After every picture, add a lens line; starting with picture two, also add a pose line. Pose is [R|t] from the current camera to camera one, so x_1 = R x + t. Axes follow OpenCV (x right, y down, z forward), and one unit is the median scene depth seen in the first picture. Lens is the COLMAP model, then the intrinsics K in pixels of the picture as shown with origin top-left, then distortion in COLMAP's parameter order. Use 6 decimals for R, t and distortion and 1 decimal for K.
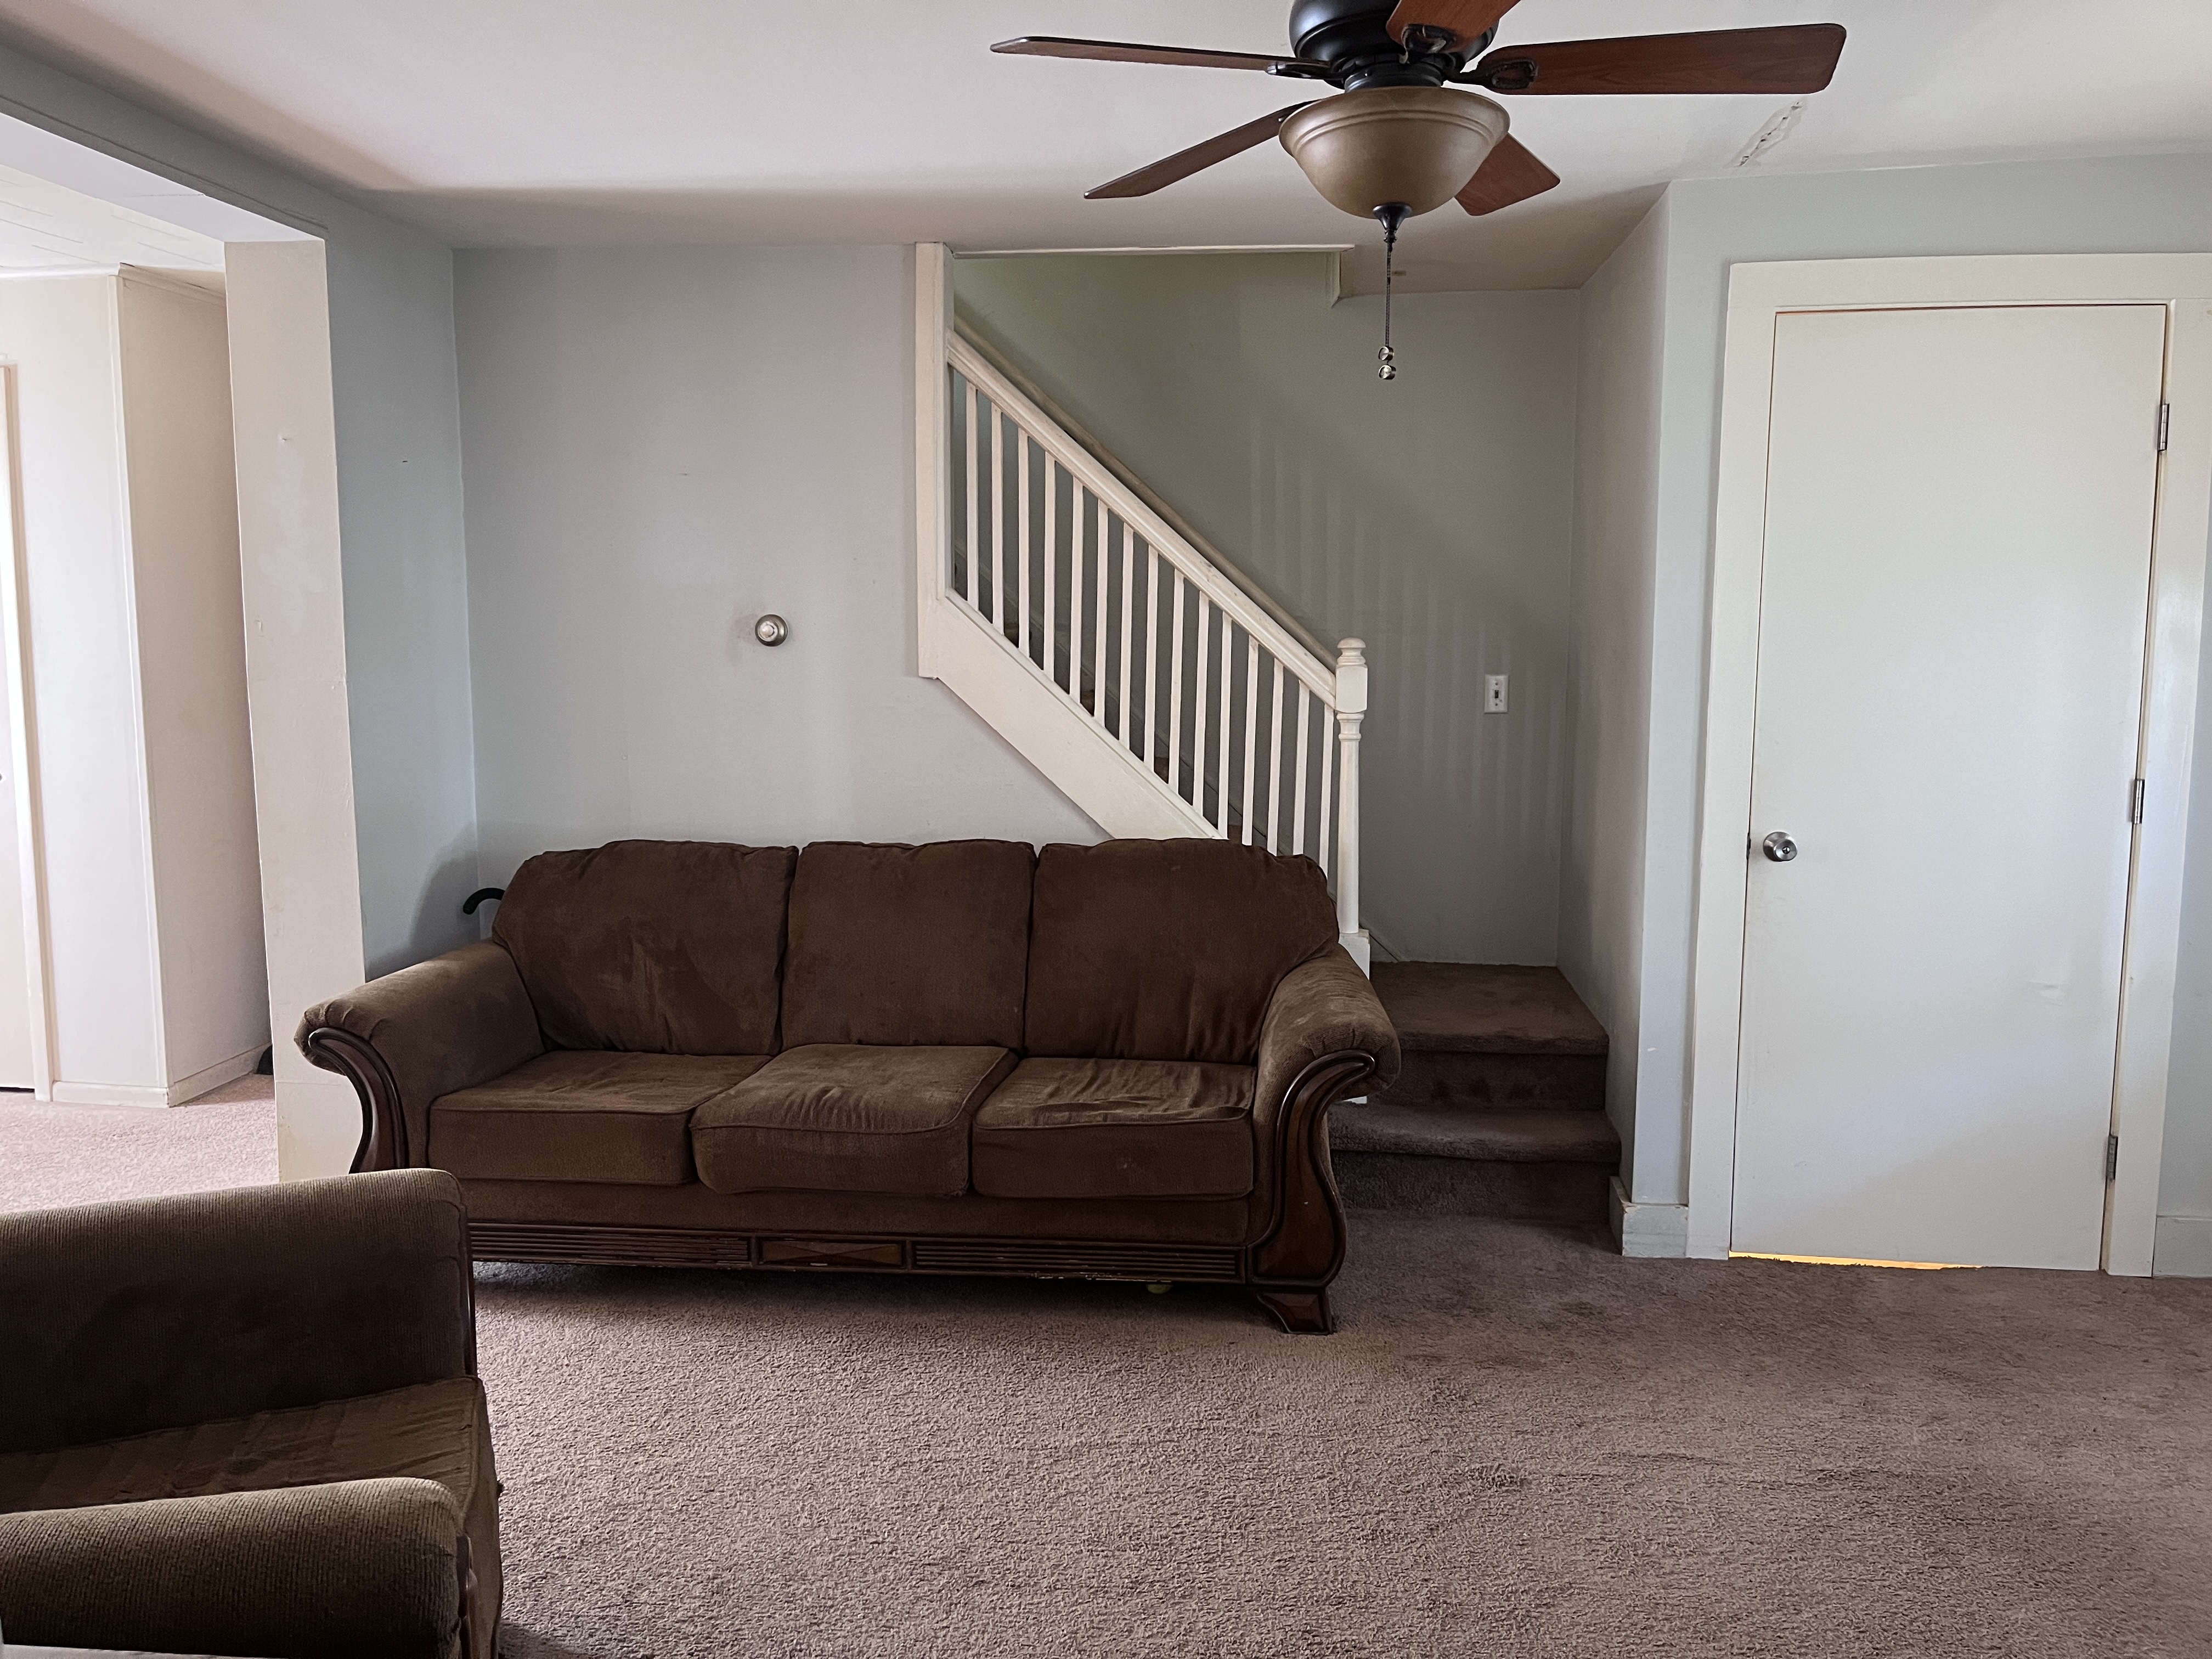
lens RADIAL K [[1693.1, 0, 1105.7], [0, 1693.1, 830.7], [0, 0, 1]] dist [0.065068, -0.086476]
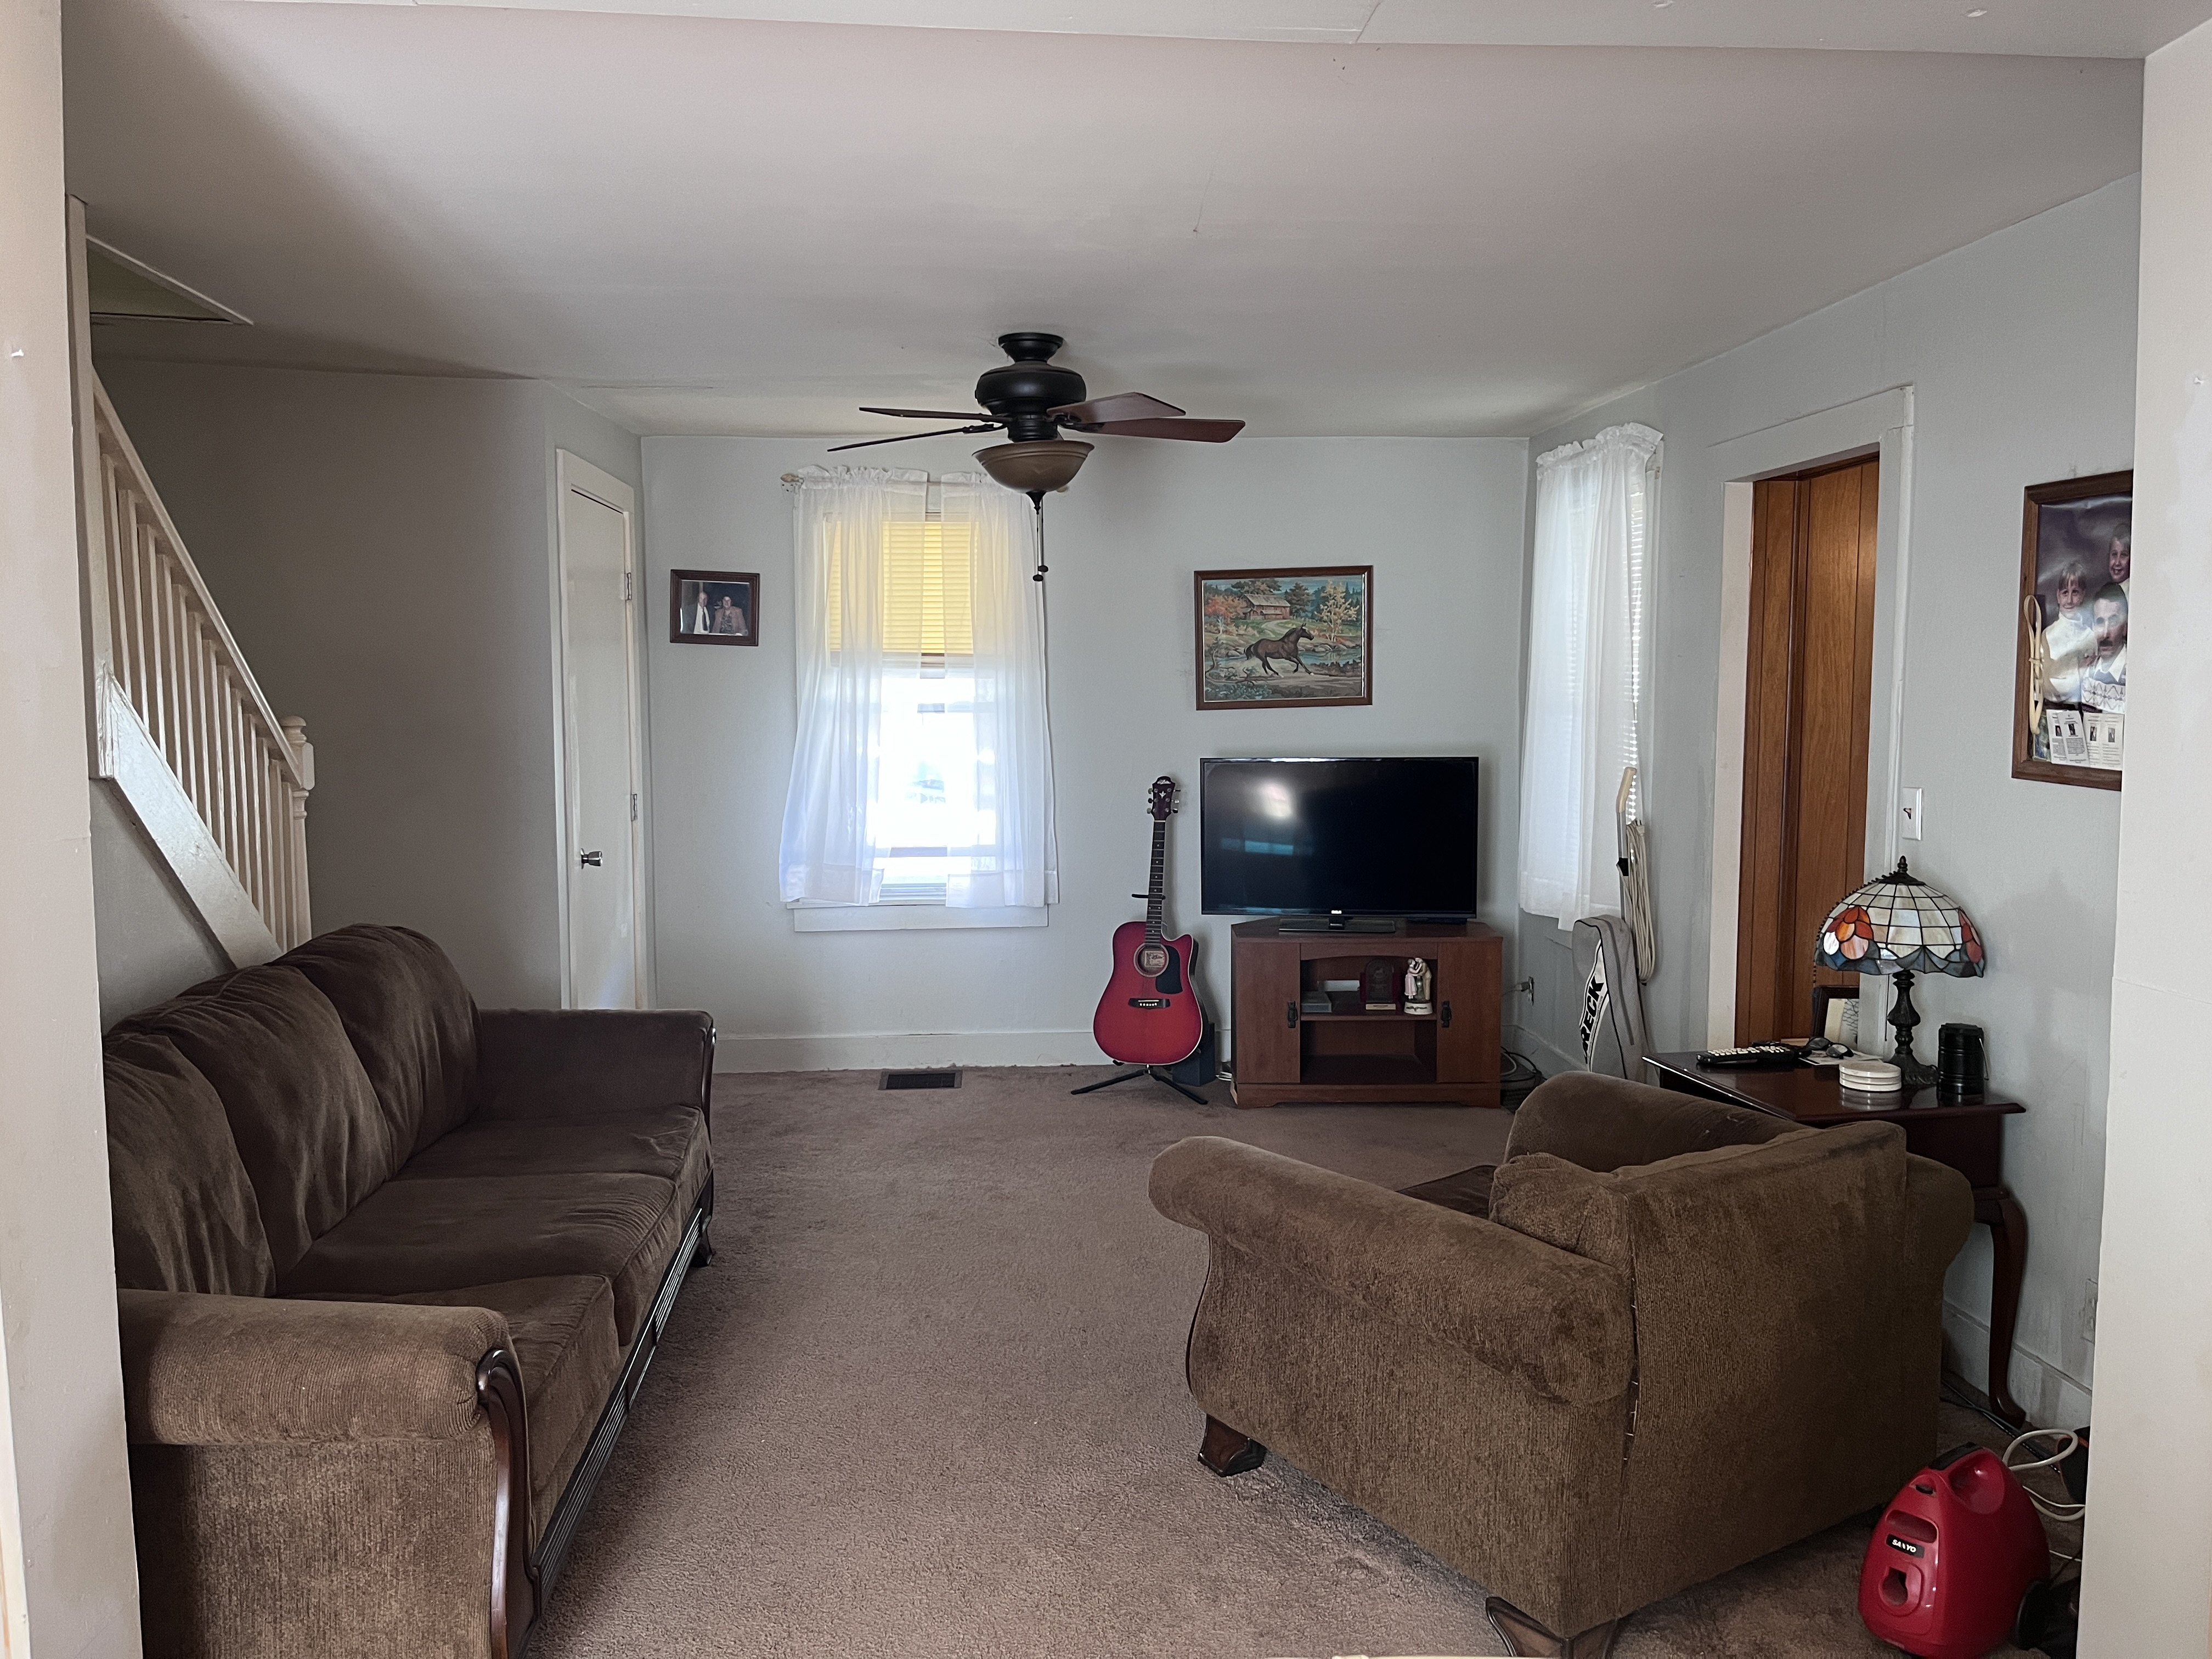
lens RADIAL K [[1693.1, 0, 1096.2], [0, 1693.1, 833.1], [0, 0, 1]] dist [0.065068, -0.086476]
pose [[-0.193165, -0.086027, 0.977388, -0.930615], [0.116776, 0.987053, 0.109956, -0.101074], [-0.974192, 0.135375, -0.180619, 0.734324]]
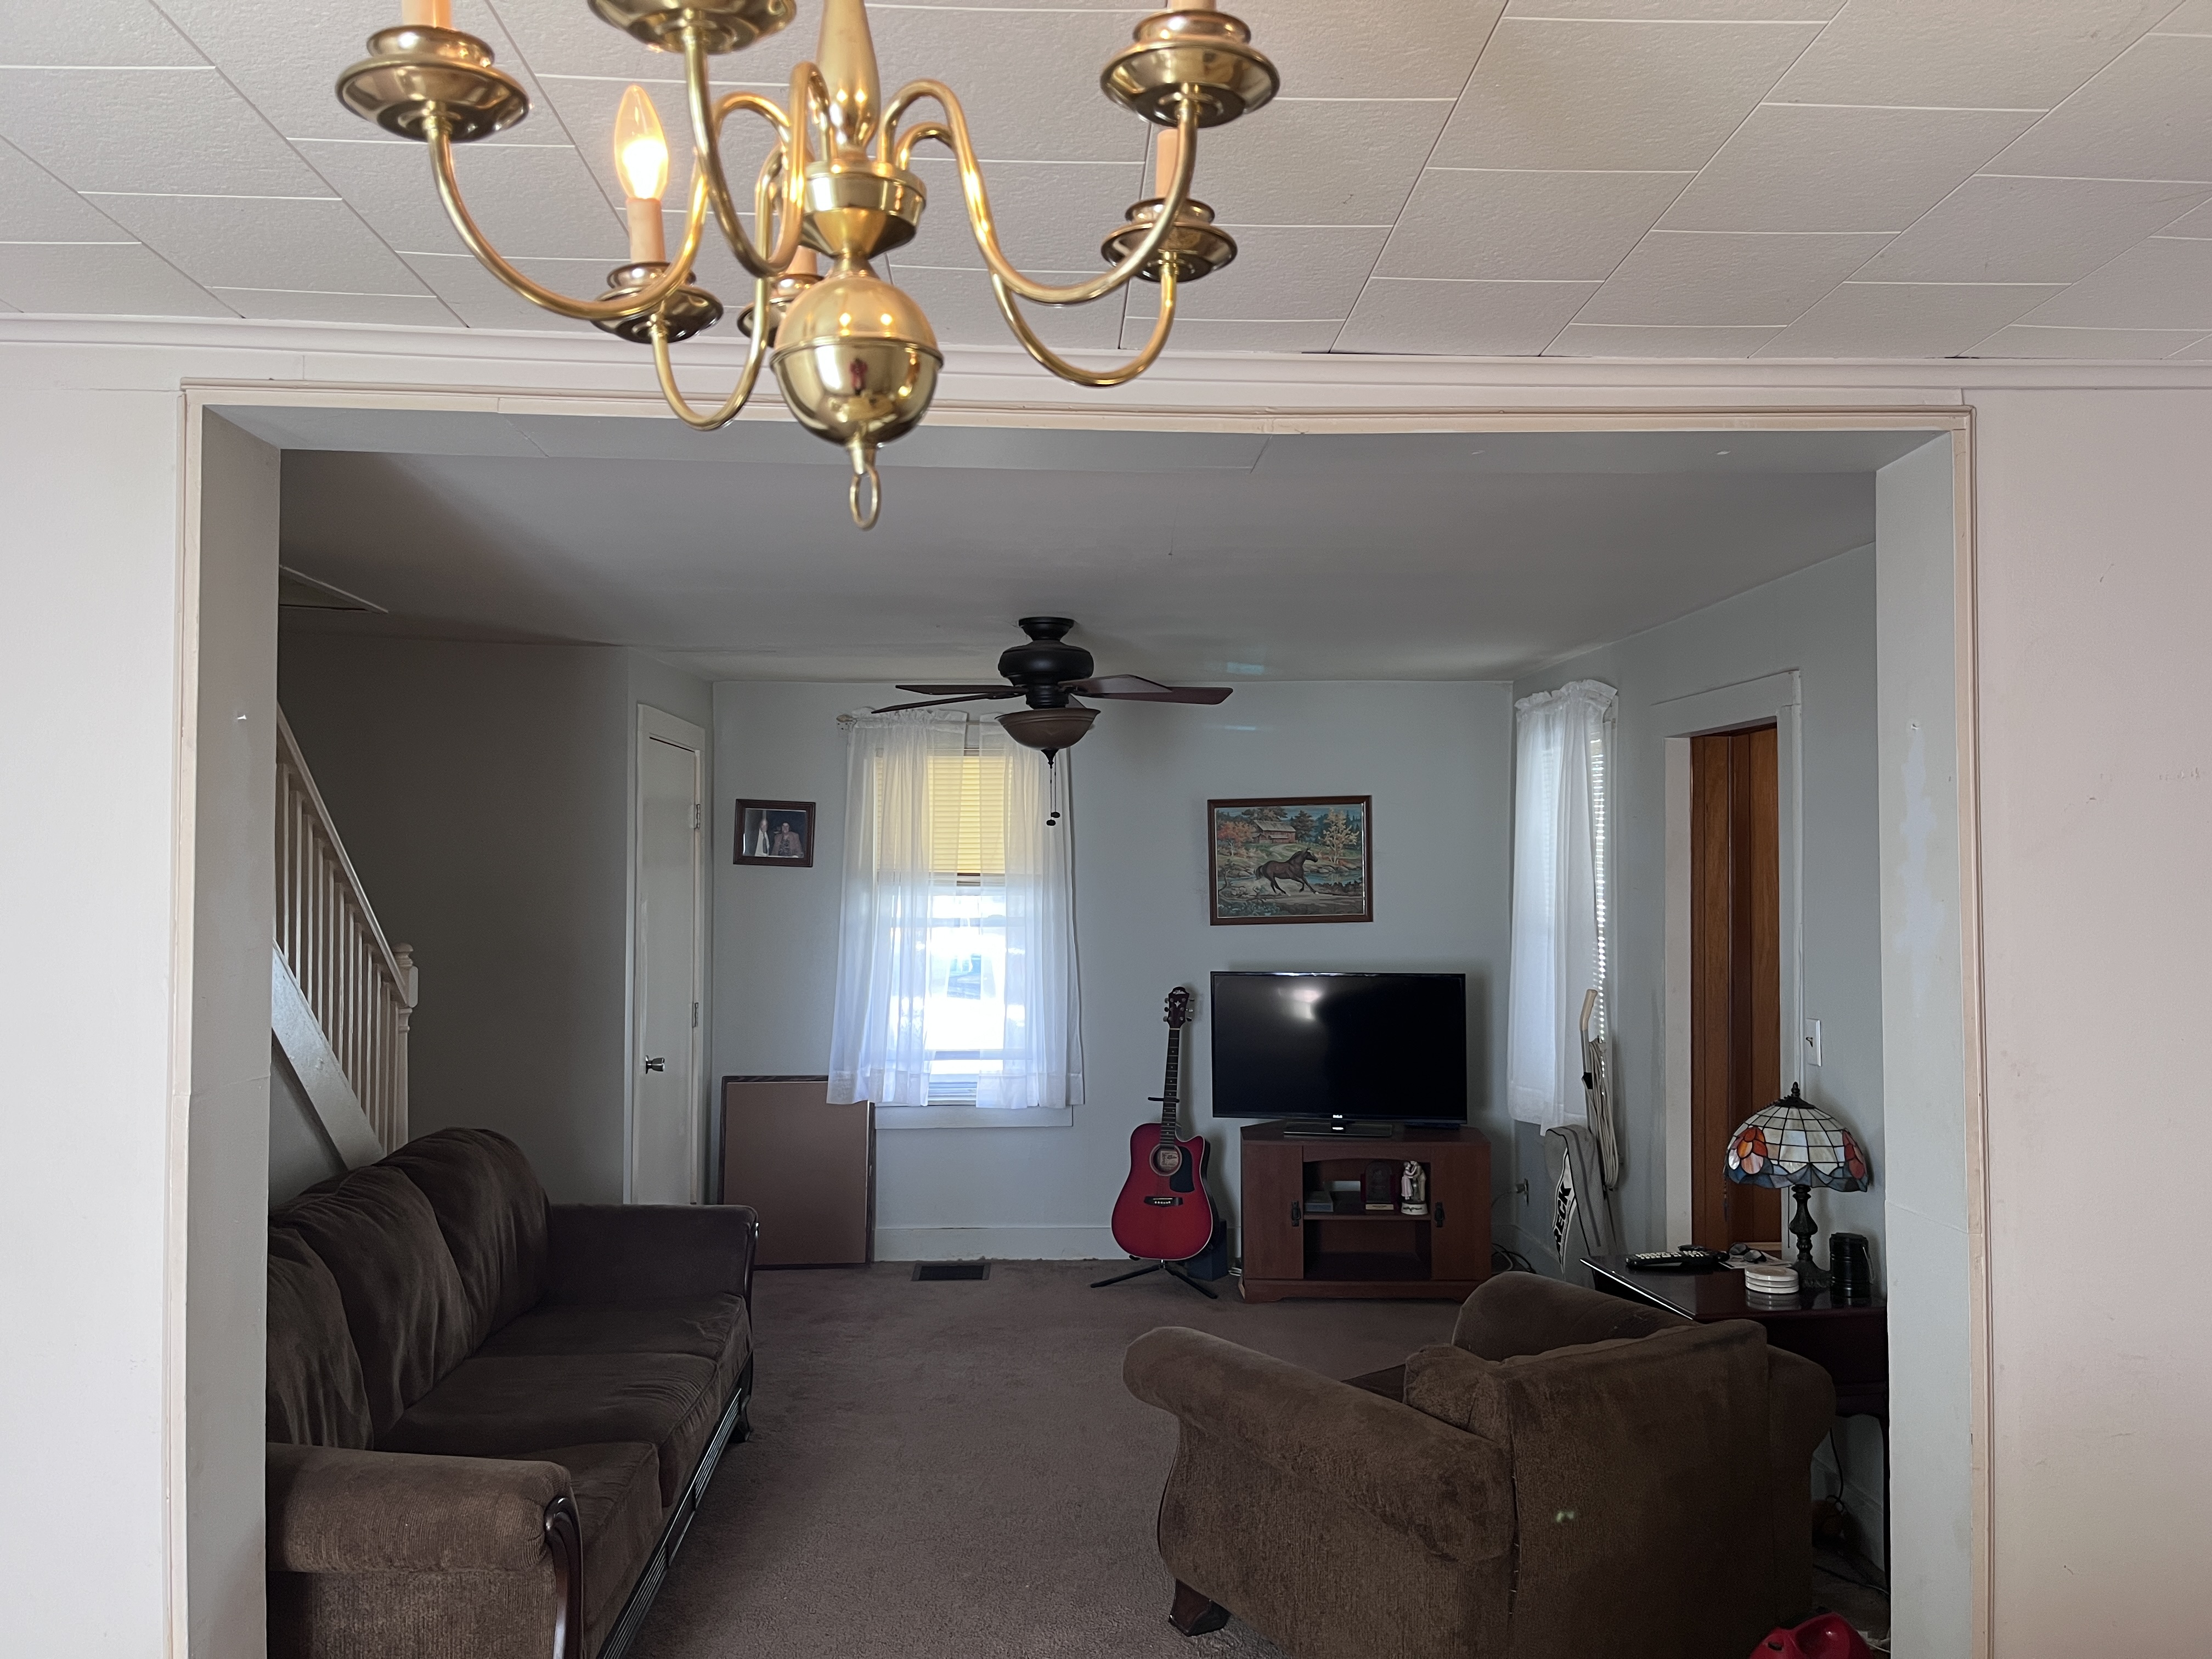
lens RADIAL K [[1693.1, 0, 1107.2], [0, 1693.1, 834.2], [0, 0, 1]] dist [0.065068, -0.086476]
pose [[-0.161601, 0.018173, 0.986689, -1.069457], [0.113429, 0.993546, 0.000278, -0.132858], [-0.980316, 0.111964, -0.162619, 0.715916]]
